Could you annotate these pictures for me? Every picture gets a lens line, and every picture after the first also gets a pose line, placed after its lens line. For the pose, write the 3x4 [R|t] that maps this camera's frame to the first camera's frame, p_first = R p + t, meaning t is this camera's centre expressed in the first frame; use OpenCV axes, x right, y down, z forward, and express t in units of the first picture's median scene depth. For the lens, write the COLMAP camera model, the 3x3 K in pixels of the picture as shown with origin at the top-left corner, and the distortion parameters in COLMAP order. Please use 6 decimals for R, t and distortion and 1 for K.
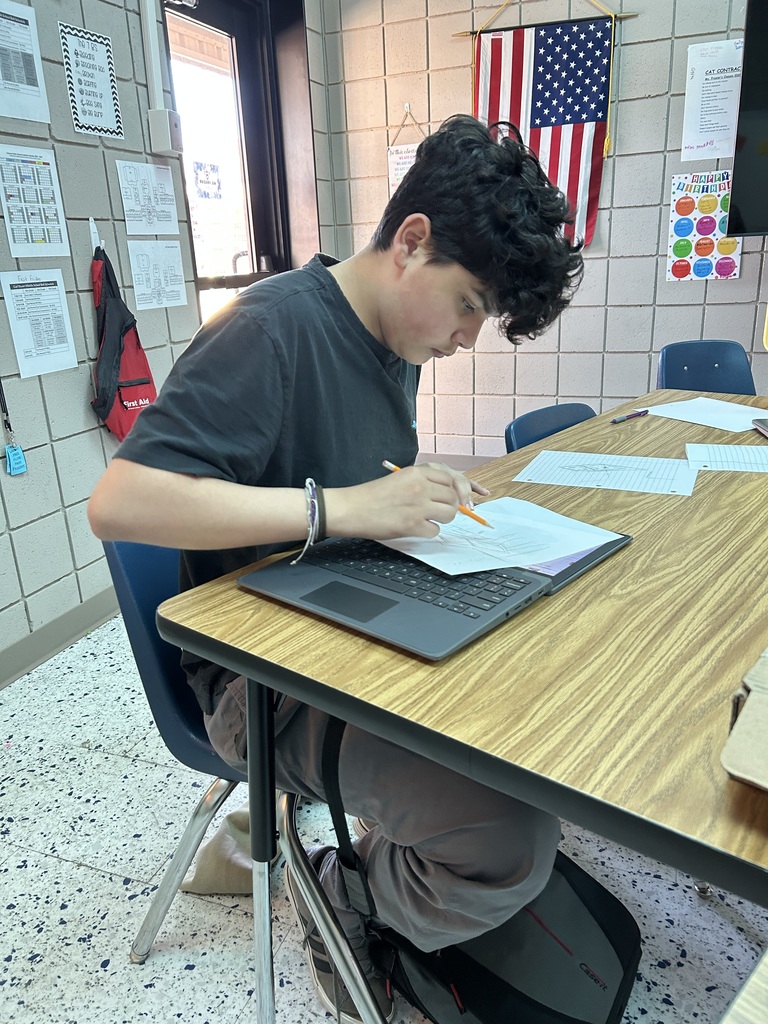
lens RADIAL K [[615.3, 0, 384.0], [0, 615.3, 512.0], [0, 0, 1]] dist [0.000534, -0.034382]
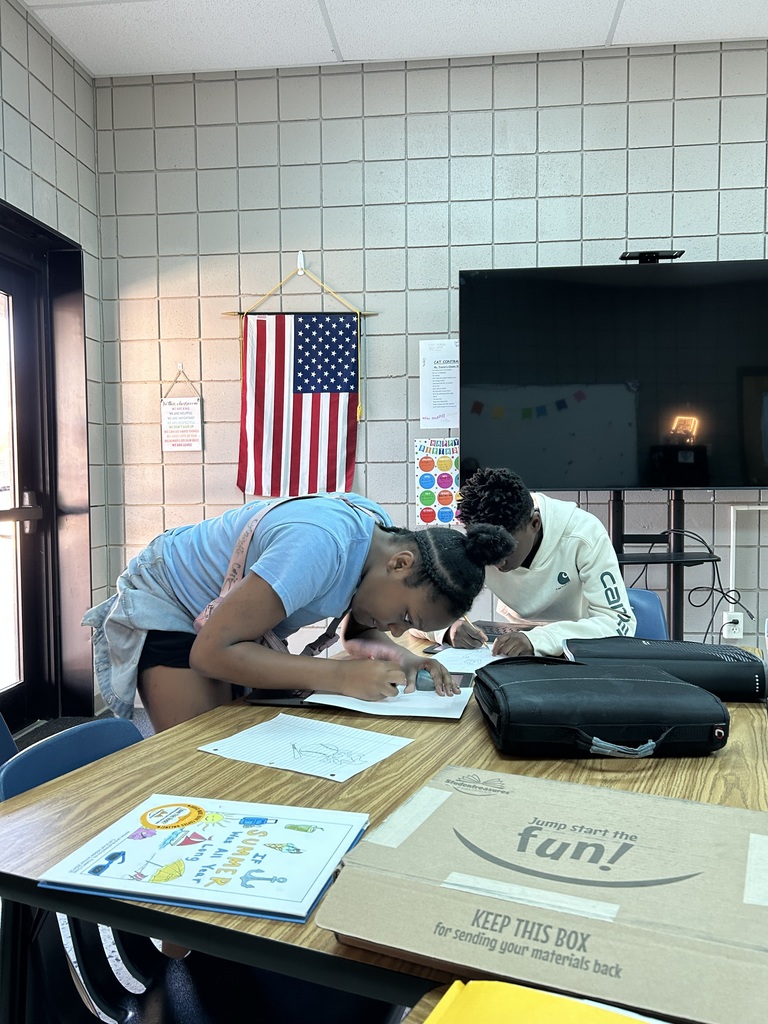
lens RADIAL K [[760.5, 0, 384.9], [0, 760.5, 535.5], [0, 0, 1]] dist [0.084830, -0.152679]
pose [[0.959166, 0.021799, 0.282004, 0.009043], [0.060330, 0.958314, -0.279274, 0.032287], [-0.276336, 0.284883, 0.917867, -0.281260]]
